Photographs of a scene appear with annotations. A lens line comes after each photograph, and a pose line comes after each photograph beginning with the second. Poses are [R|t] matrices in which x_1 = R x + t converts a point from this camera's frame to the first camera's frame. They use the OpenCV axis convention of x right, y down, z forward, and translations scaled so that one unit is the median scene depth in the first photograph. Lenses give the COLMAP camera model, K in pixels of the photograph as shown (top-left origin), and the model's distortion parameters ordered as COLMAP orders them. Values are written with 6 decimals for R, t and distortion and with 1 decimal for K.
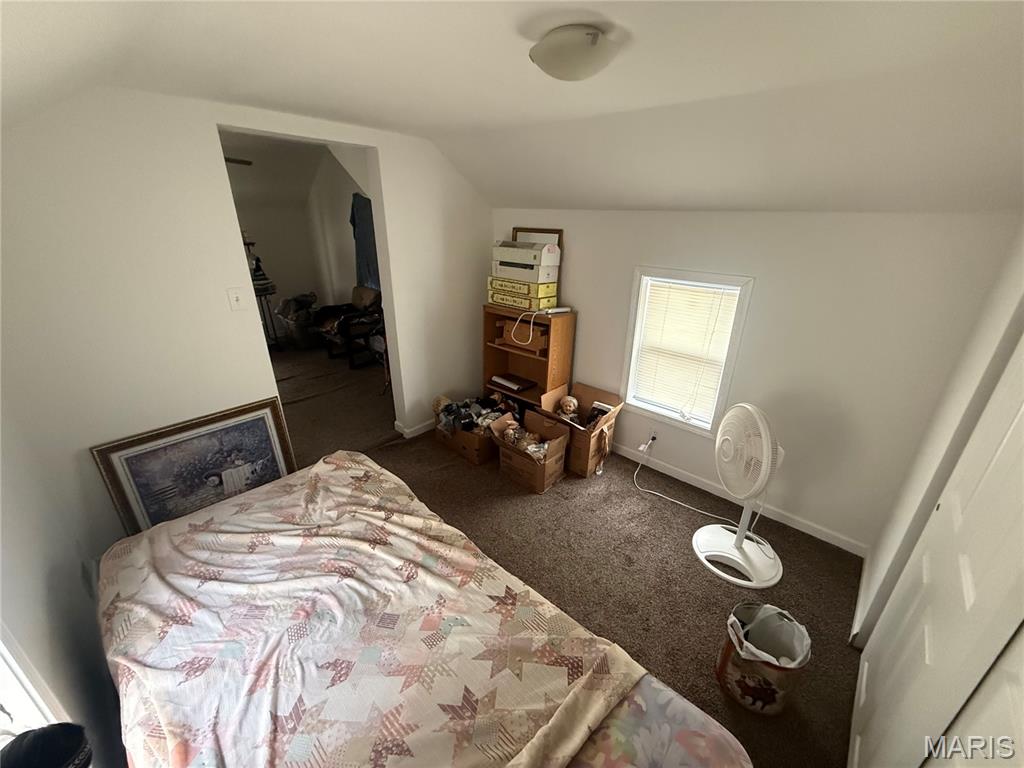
lens RADIAL K [[408.1, 0, 509.4], [0, 408.1, 385.6], [0, 0, 1]] dist [-0.001070, -0.000056]
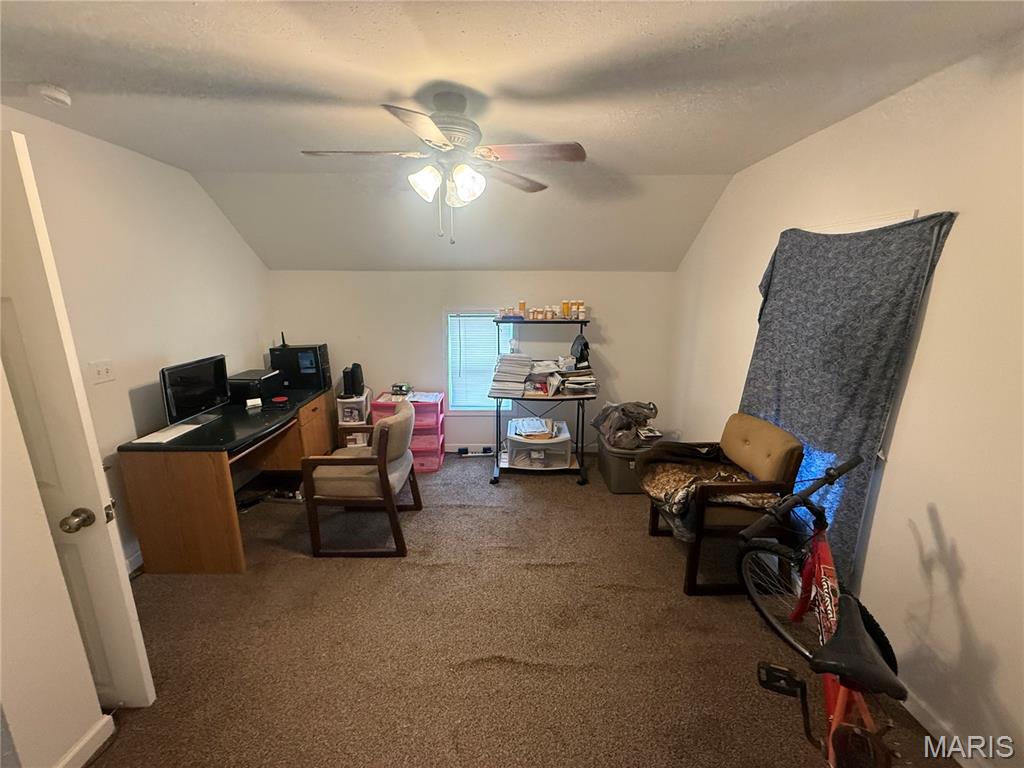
lens RADIAL K [[408.1, 0, 509.4], [0, 408.1, 385.6], [0, 0, 1]] dist [-0.001070, -0.000056]
pose [[0.687115, 0.154955, -0.709832, -0.564599], [-0.279125, 0.958316, -0.060993, -0.427613], [0.670792, 0.240041, 0.701725, 1.178133]]
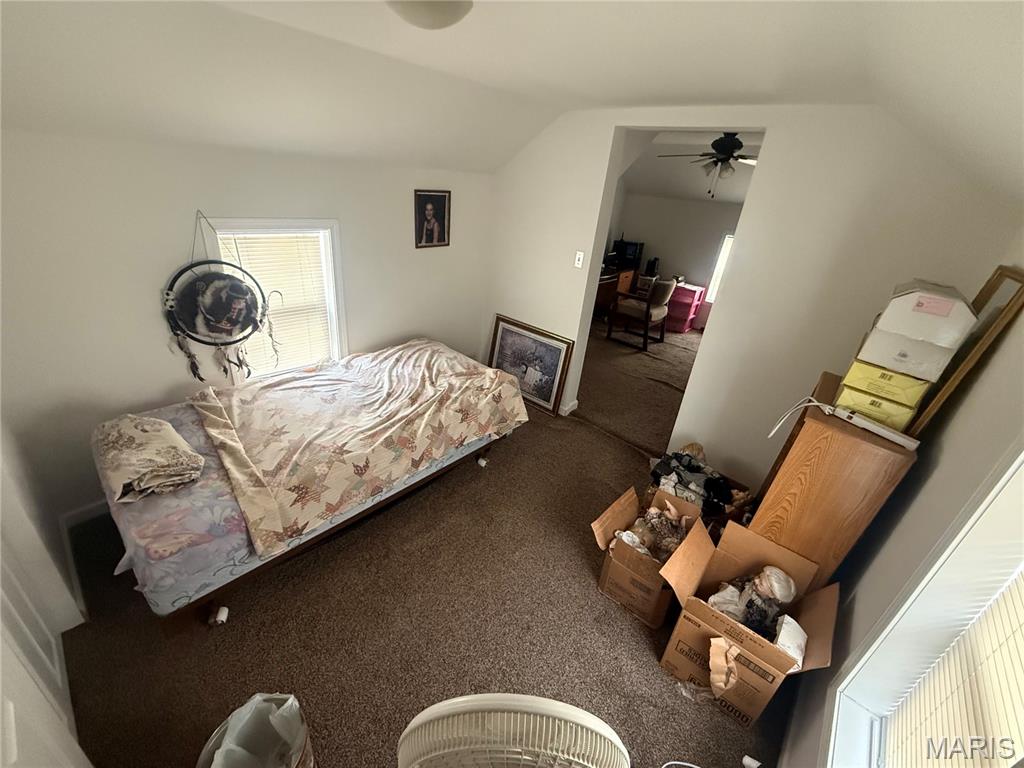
lens RADIAL K [[408.1, 0, 509.4], [0, 408.1, 385.6], [0, 0, 1]] dist [-0.001070, -0.000056]
pose [[0.011922, 0.432475, -0.901567, 0.790227], [-0.471754, 0.797412, 0.376275, -0.306959], [0.881650, 0.420832, 0.213528, 0.759571]]
